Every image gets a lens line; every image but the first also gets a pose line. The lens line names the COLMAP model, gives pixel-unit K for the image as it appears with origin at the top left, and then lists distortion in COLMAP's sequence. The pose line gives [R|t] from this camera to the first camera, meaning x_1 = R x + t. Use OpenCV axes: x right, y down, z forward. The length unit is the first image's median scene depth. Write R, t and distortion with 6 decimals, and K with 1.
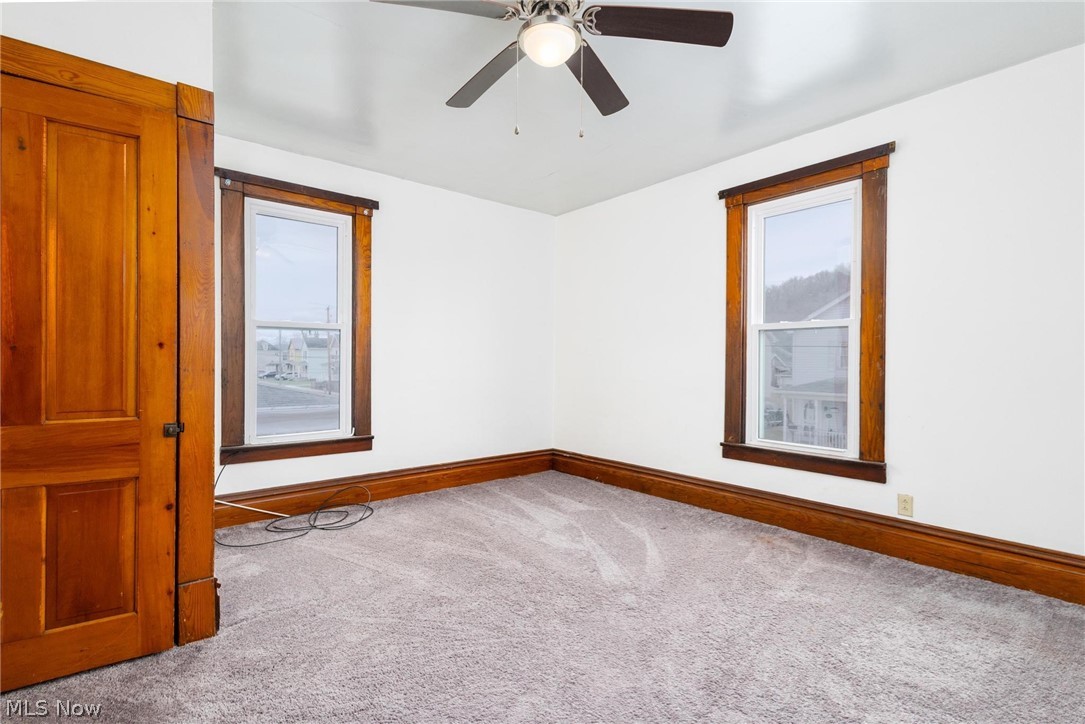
lens RADIAL K [[502.7, 0, 544.6], [0, 502.7, 358.6], [0, 0, 1]] dist [0.002605, 0.000065]
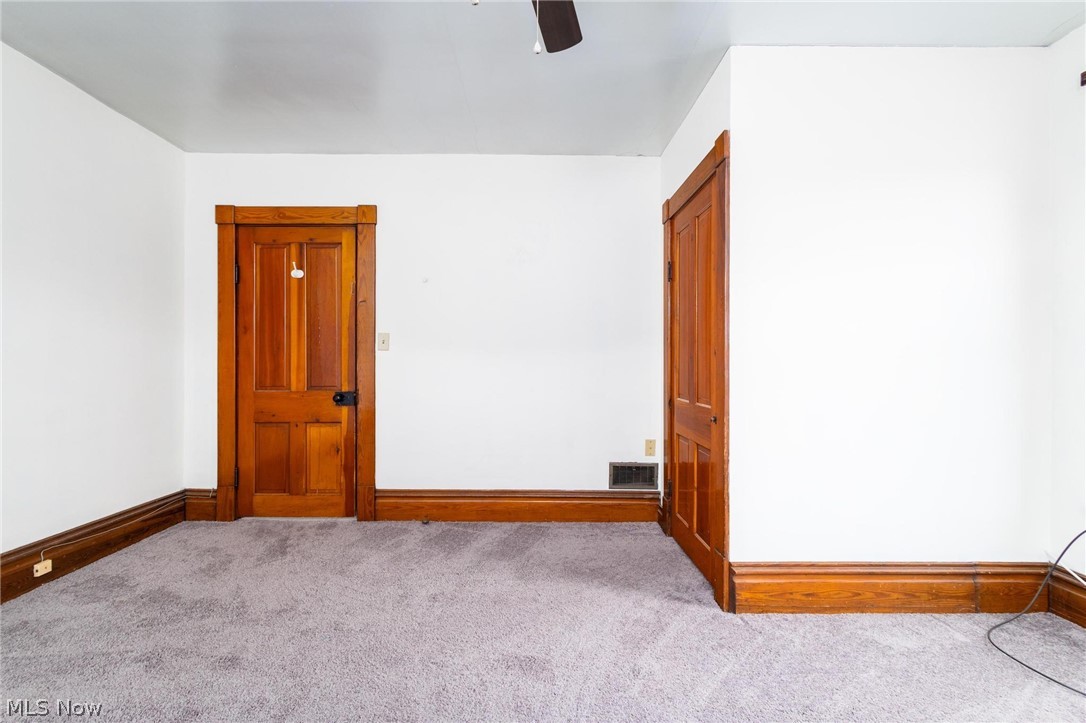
lens RADIAL K [[500.1, 0, 547.6], [0, 500.1, 363.0], [0, 0, 1]] dist [0.004200, 0.000825]
pose [[-0.620275, -0.008760, -0.784335, 0.276941], [-0.007565, 0.999958, -0.005185, 0.003682], [0.784348, 0.002717, -0.620315, 0.807423]]
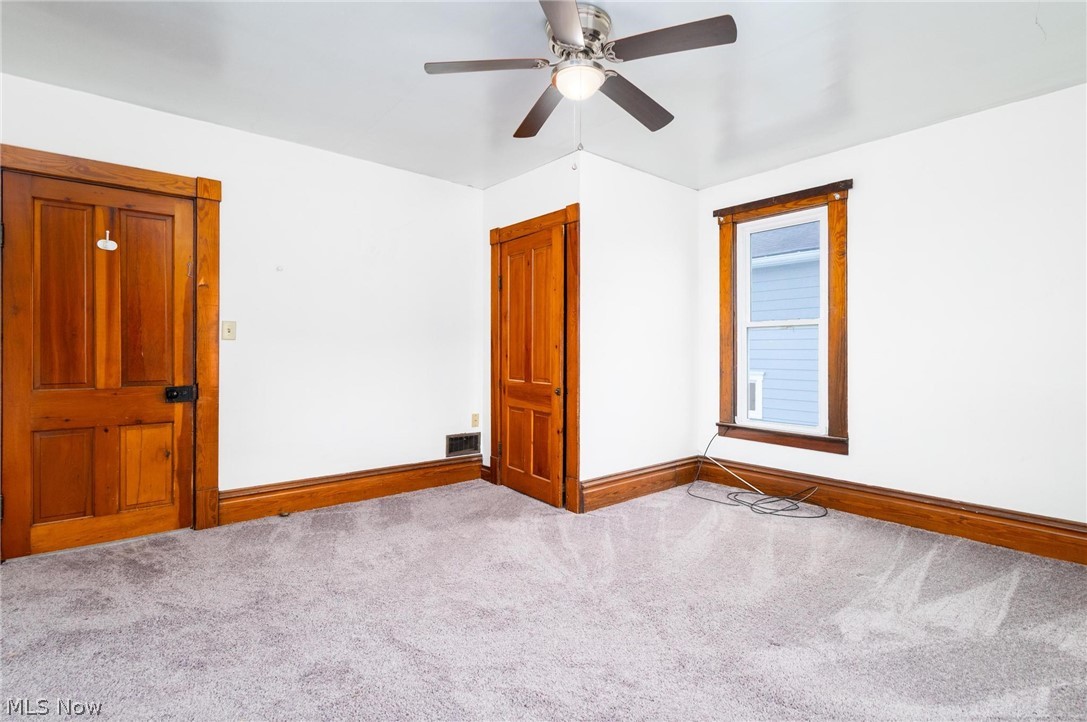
lens RADIAL K [[503.6, 0, 545.6], [0, 503.6, 357.6], [0, 0, 1]] dist [0.002605, 0.000065]
pose [[0.017001, 0.001720, -0.999854, 0.632122], [-0.001759, 0.999997, 0.001690, 0.005610], [0.999854, 0.001730, 0.017004, 0.503268]]
